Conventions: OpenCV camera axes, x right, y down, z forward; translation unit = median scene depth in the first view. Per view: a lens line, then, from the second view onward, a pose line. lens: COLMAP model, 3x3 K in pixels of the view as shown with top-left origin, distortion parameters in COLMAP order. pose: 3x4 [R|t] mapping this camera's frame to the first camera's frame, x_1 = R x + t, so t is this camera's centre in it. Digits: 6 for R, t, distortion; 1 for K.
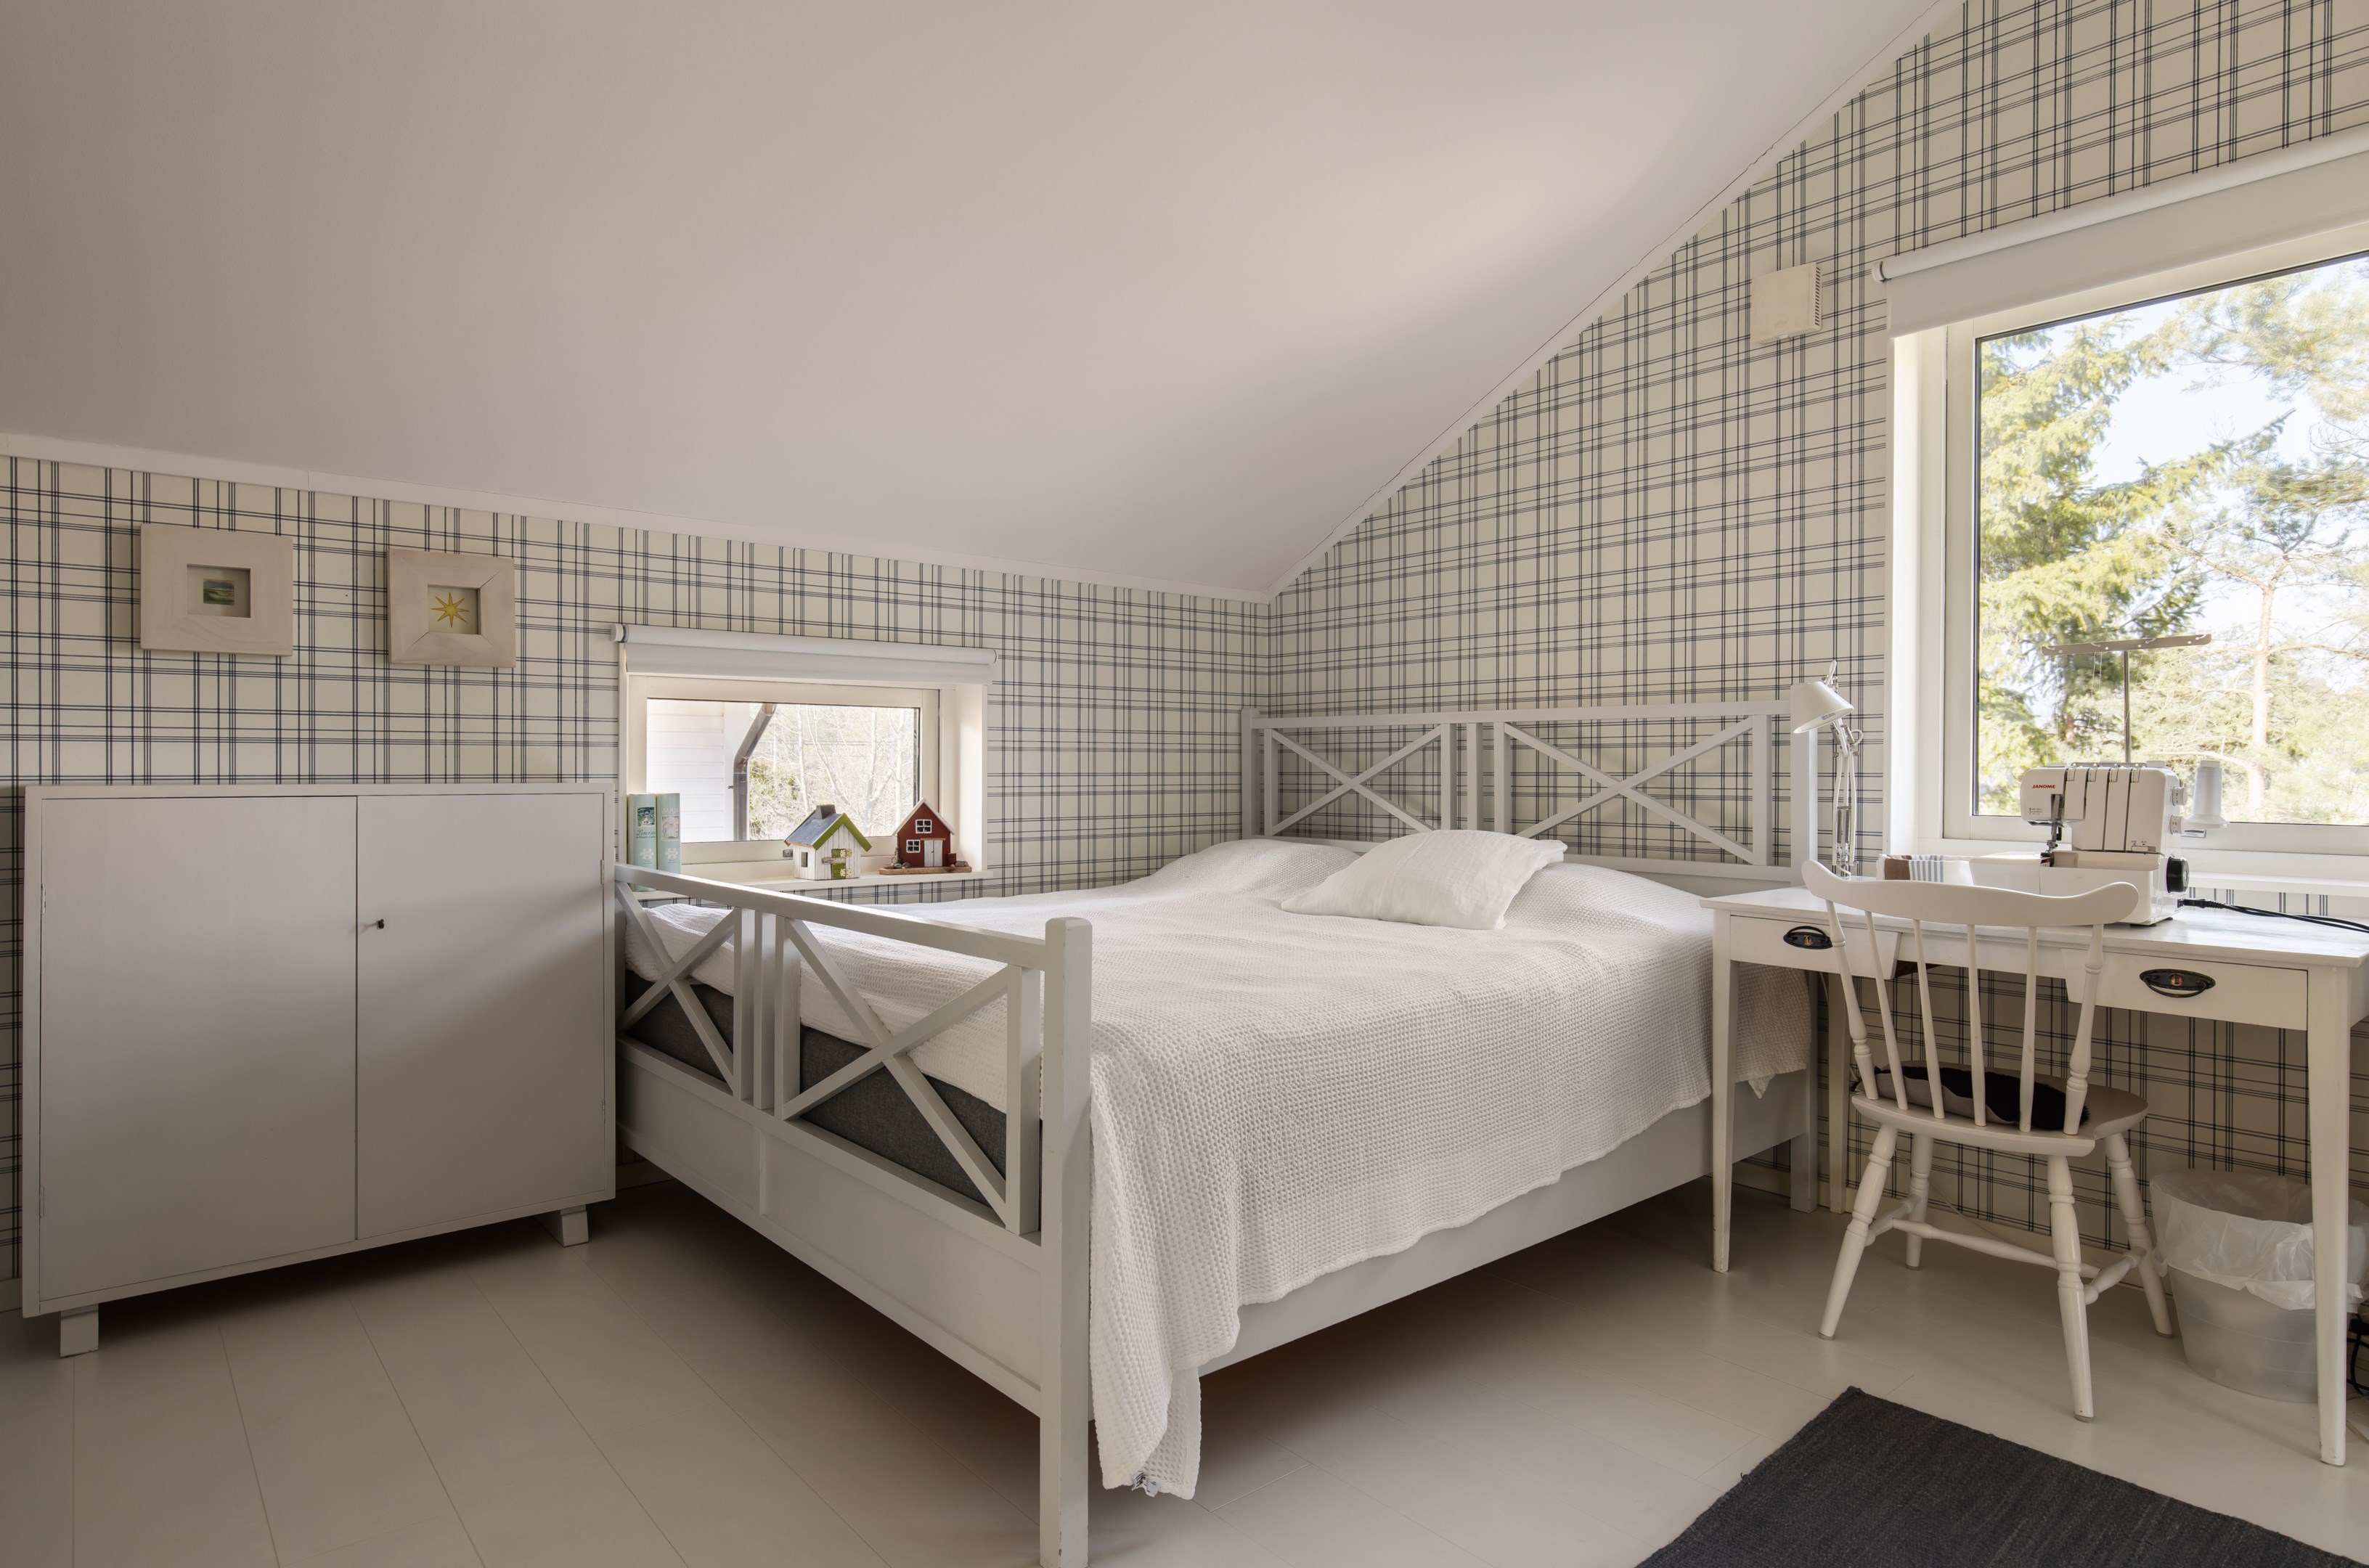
lens RADIAL K [[1340.7, 0, 1184.5], [0, 1340.7, 784.0], [0, 0, 1]] dist [0.000382, 0.000980]
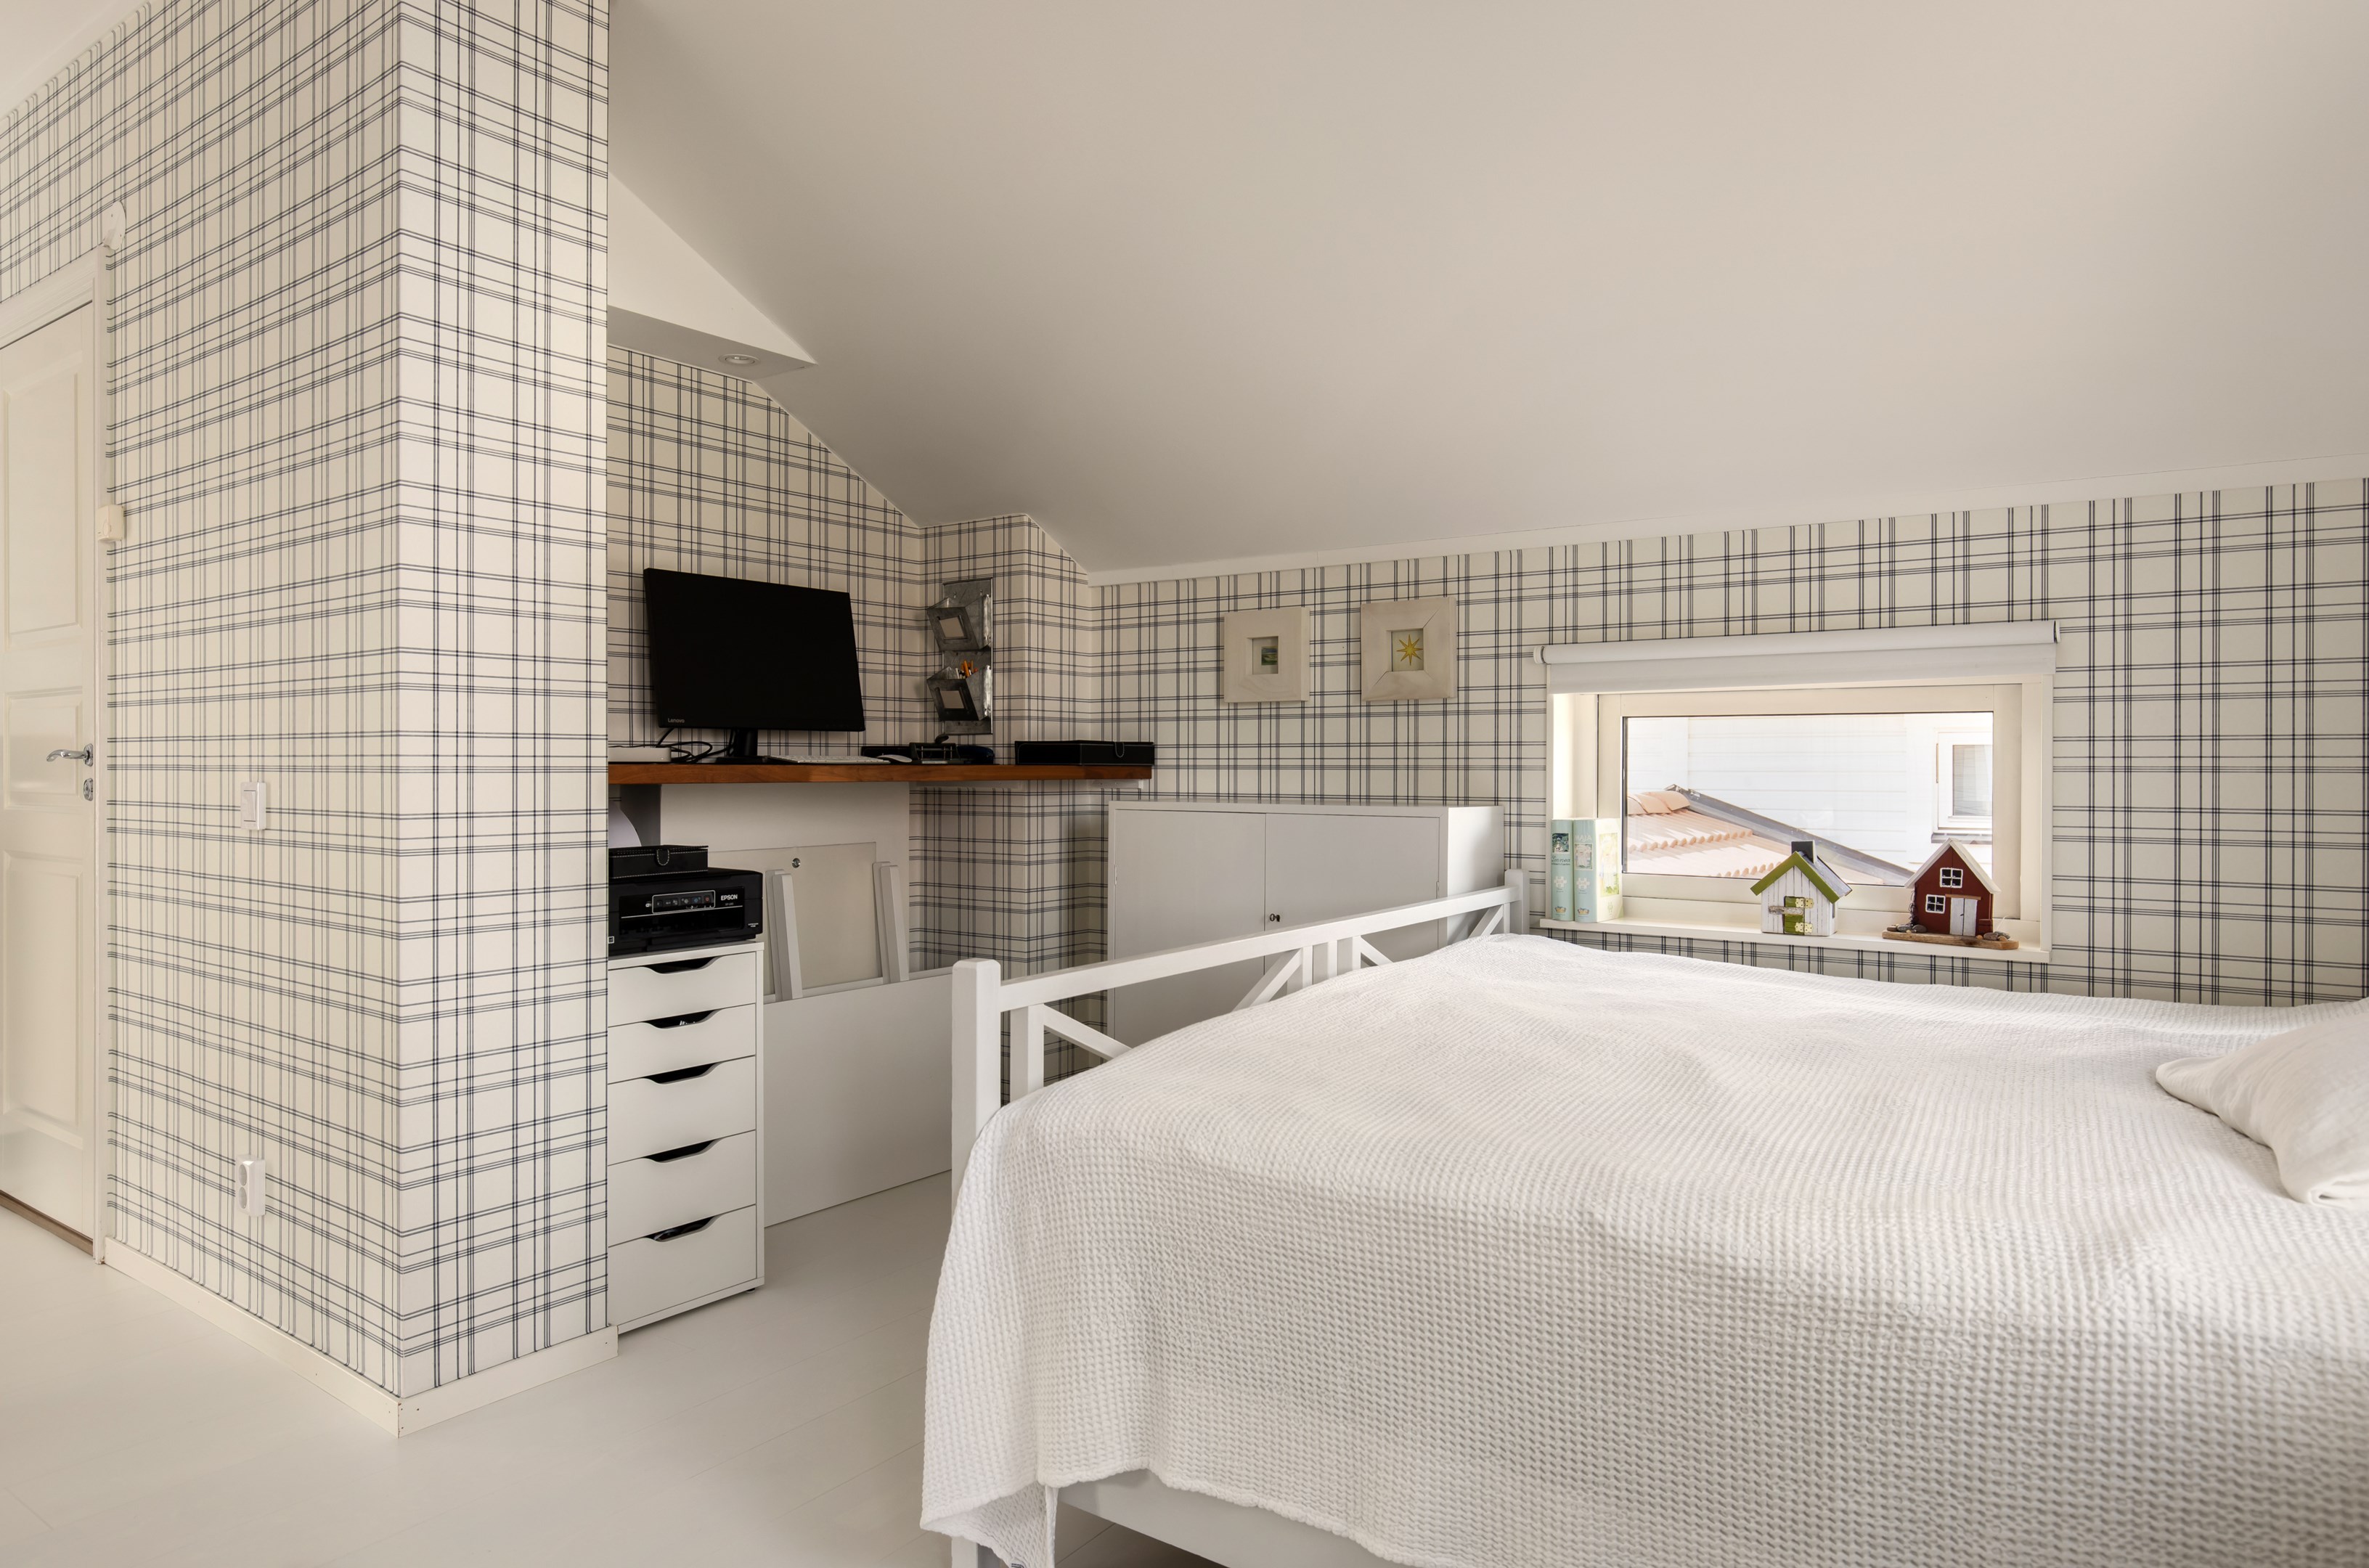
lens RADIAL K [[1435.7, 0, 1186.7], [0, 1435.7, 762.5], [0, 0, 1]] dist [0.006047, 0.000031]
pose [[0.242225, -0.014322, -0.970114, 0.528542], [-0.022830, 0.999530, -0.020457, -0.005959], [0.969951, 0.027103, 0.241784, 0.487333]]
